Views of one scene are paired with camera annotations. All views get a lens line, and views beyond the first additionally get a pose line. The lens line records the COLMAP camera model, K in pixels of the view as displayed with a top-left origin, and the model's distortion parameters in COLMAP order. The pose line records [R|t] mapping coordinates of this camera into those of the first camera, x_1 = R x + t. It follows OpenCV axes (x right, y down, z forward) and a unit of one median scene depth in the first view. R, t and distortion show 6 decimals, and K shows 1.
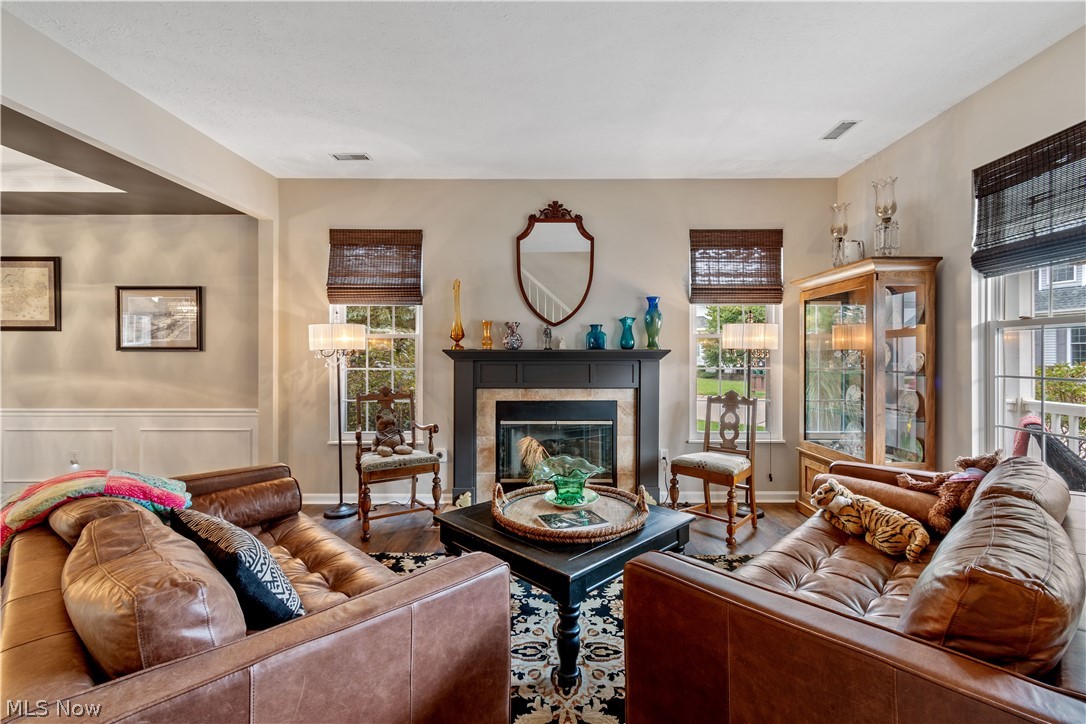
lens RADIAL K [[481.5, 0, 551.8], [0, 481.5, 357.7], [0, 0, 1]] dist [-0.000238, -0.000430]
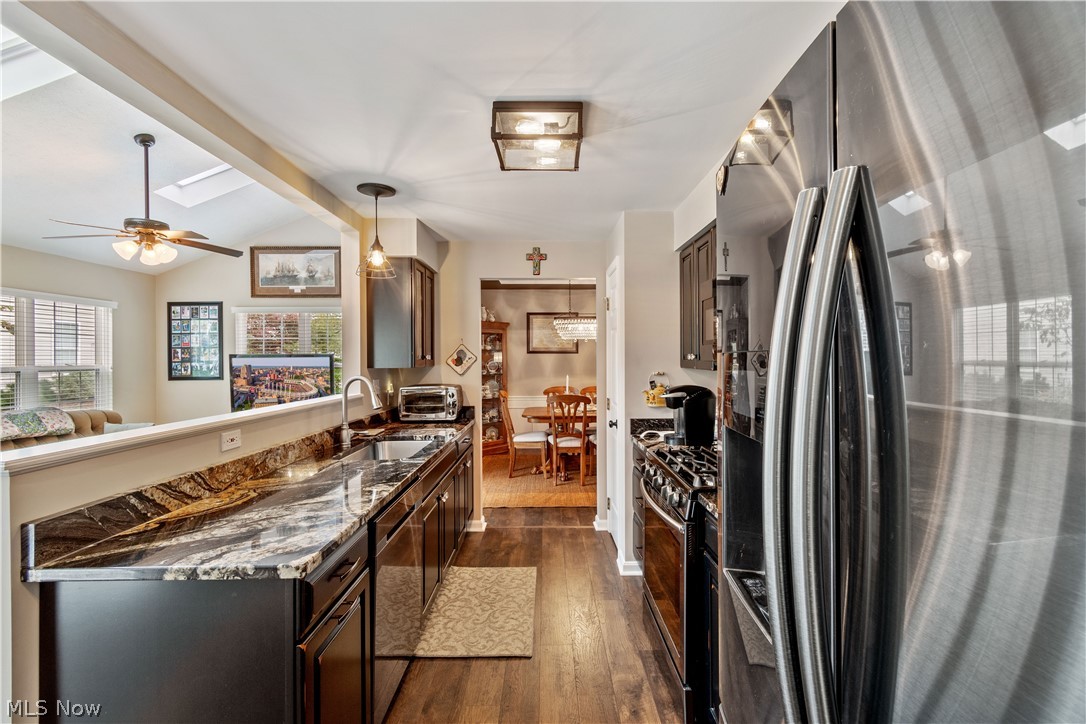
lens RADIAL K [[481.5, 0, 551.8], [0, 481.5, 357.7], [0, 0, 1]] dist [-0.000238, -0.000430]
pose [[0.999861, -0.005560, 0.015709, -1.154458], [0.005609, 0.999980, -0.003069, -0.033324], [-0.015691, 0.003156, 0.999872, -0.820025]]
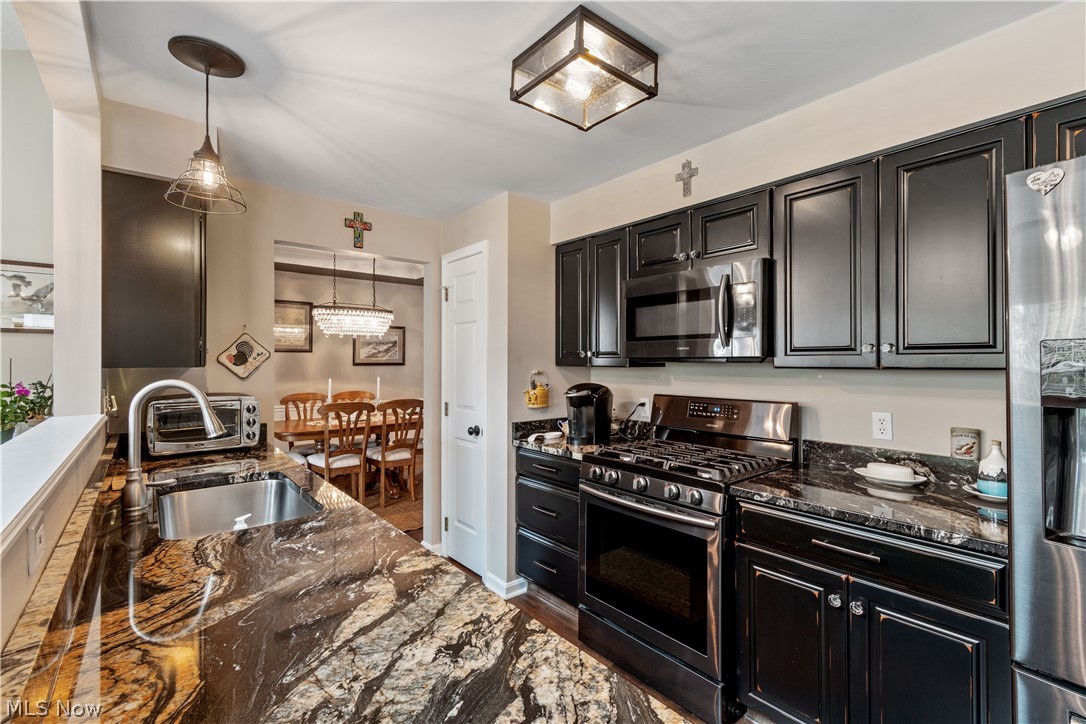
lens RADIAL K [[481.5, 0, 551.8], [0, 481.5, 357.7], [0, 0, 1]] dist [-0.000238, -0.000430]
pose [[0.761889, 0.005293, 0.647686, -1.425812], [0.001215, 0.999953, -0.009601, -0.024128], [-0.647706, 0.008102, 0.761847, -0.617503]]
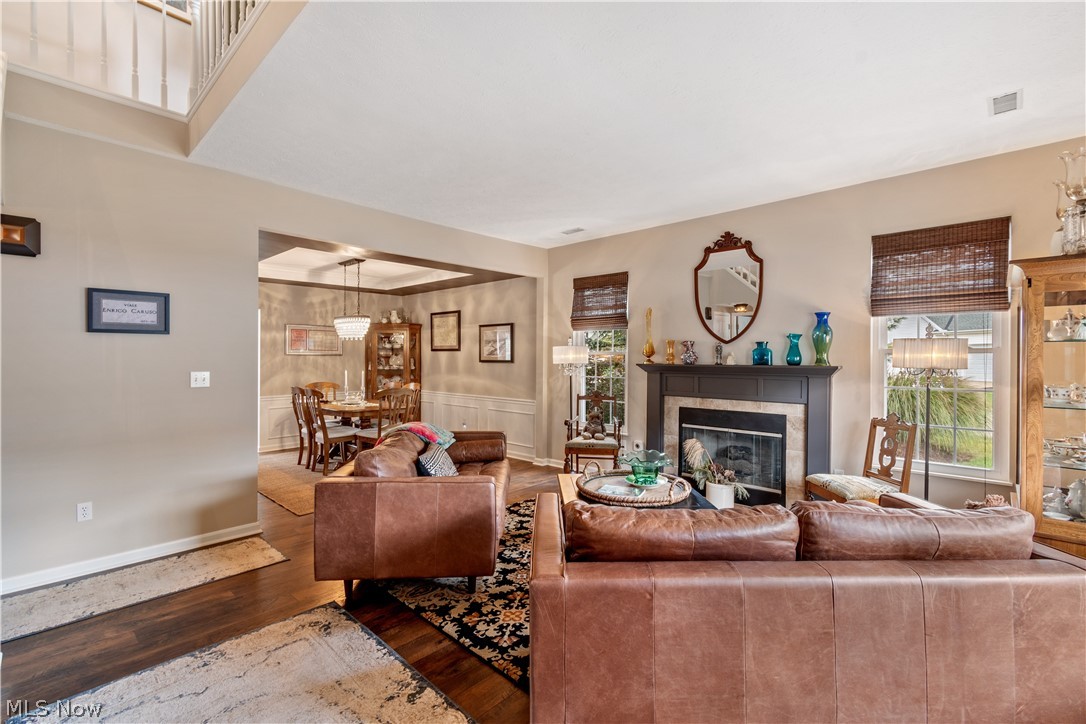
lens RADIAL K [[481.5, 0, 551.8], [0, 481.5, 357.7], [0, 0, 1]] dist [-0.000238, -0.000430]
pose [[0.732159, 0.002643, -0.681128, 0.470391], [-0.007213, 0.999966, -0.003874, -0.025614], [0.681095, 0.007750, 0.732154, -0.094231]]
